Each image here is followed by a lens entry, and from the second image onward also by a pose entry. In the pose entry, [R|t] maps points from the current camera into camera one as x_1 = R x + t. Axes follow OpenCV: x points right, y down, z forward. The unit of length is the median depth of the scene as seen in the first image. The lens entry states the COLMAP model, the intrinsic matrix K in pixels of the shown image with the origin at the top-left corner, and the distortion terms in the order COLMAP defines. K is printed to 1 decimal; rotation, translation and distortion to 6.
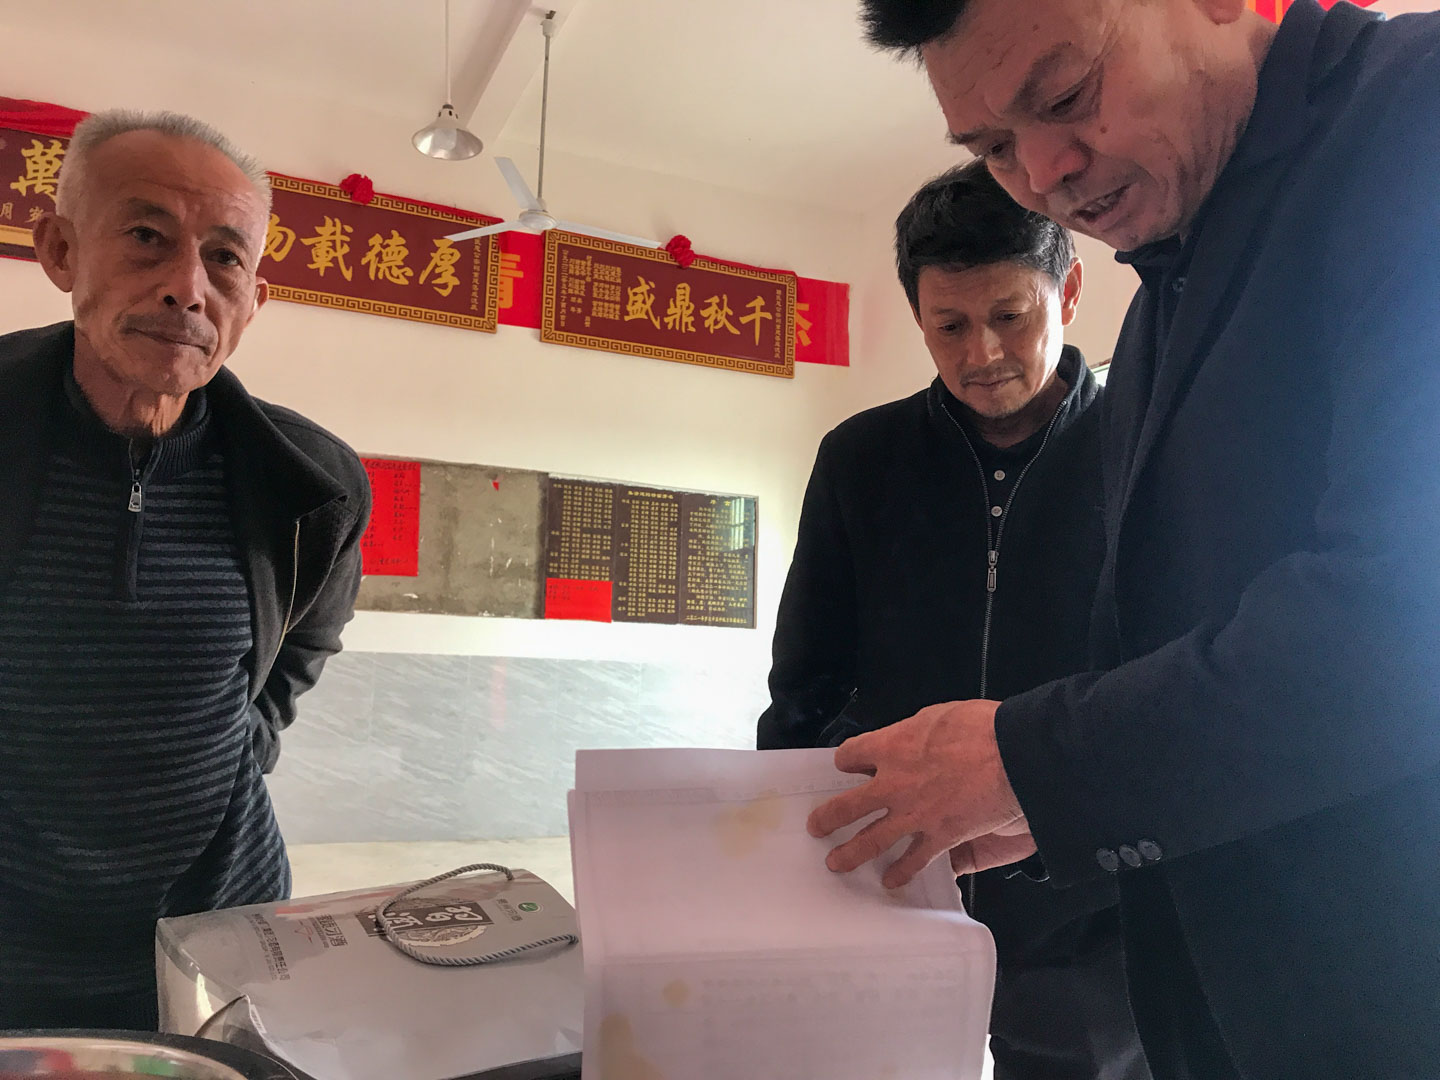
lens RADIAL K [[1192.2, 0, 720.0], [0, 1192.2, 540.0], [0, 0, 1]] dist [0.032291, -0.008157]
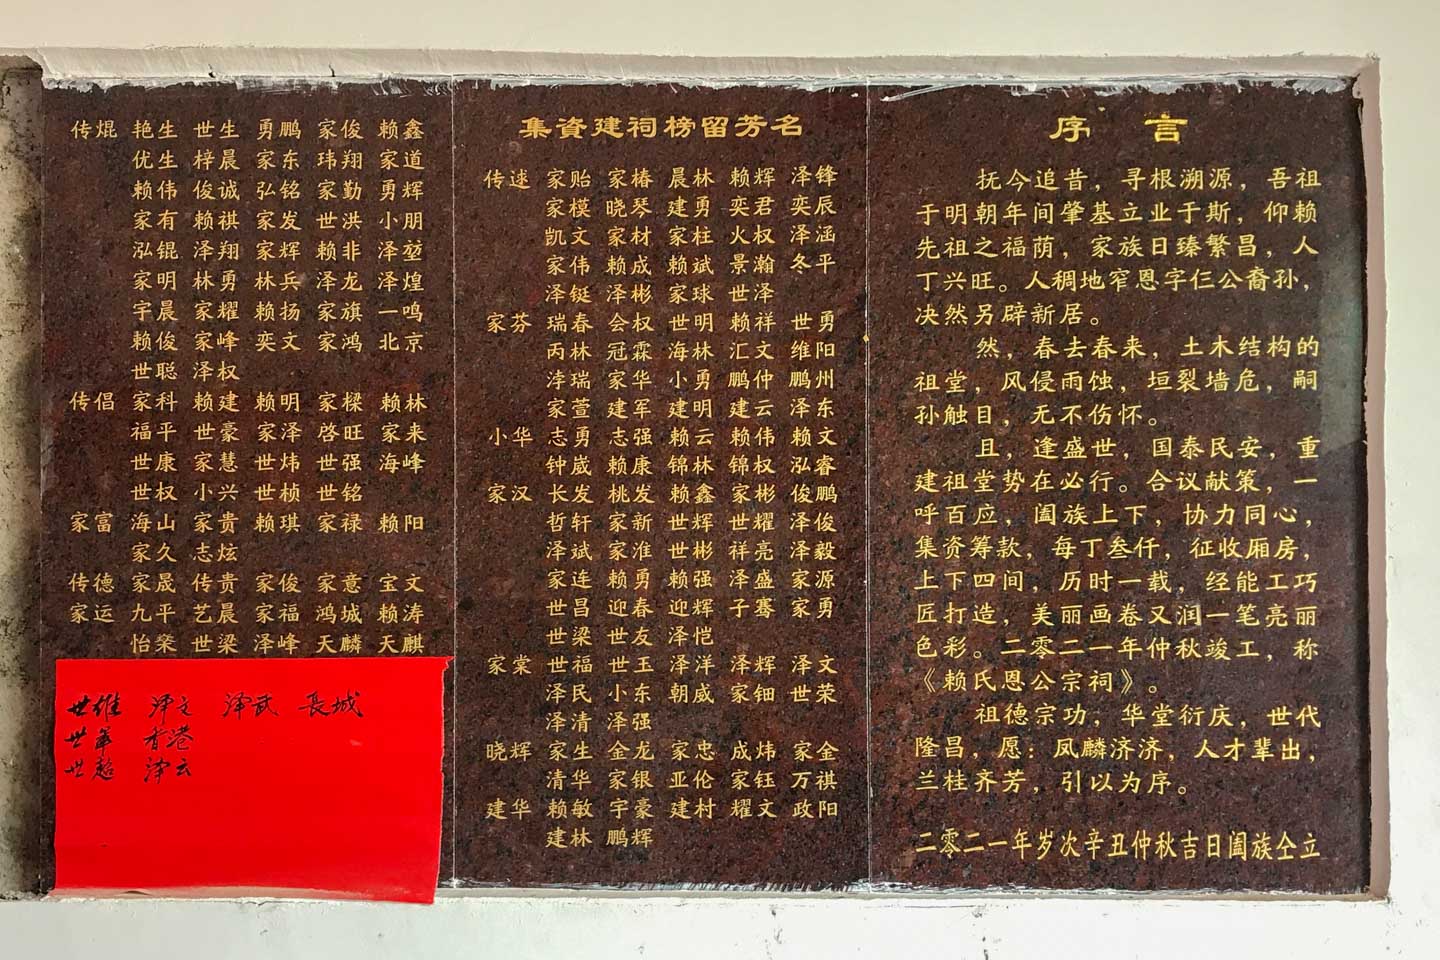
lens RADIAL K [[1662.2, 0, 720.0], [0, 1662.2, 480.0], [0, 0, 1]] dist [0.066581, -0.039718]
pose [[0.898740, -0.025644, -0.437732, 0.051712], [0.080119, 0.991087, 0.106435, -0.012881], [0.431101, -0.130728, 0.892784, 0.791236]]
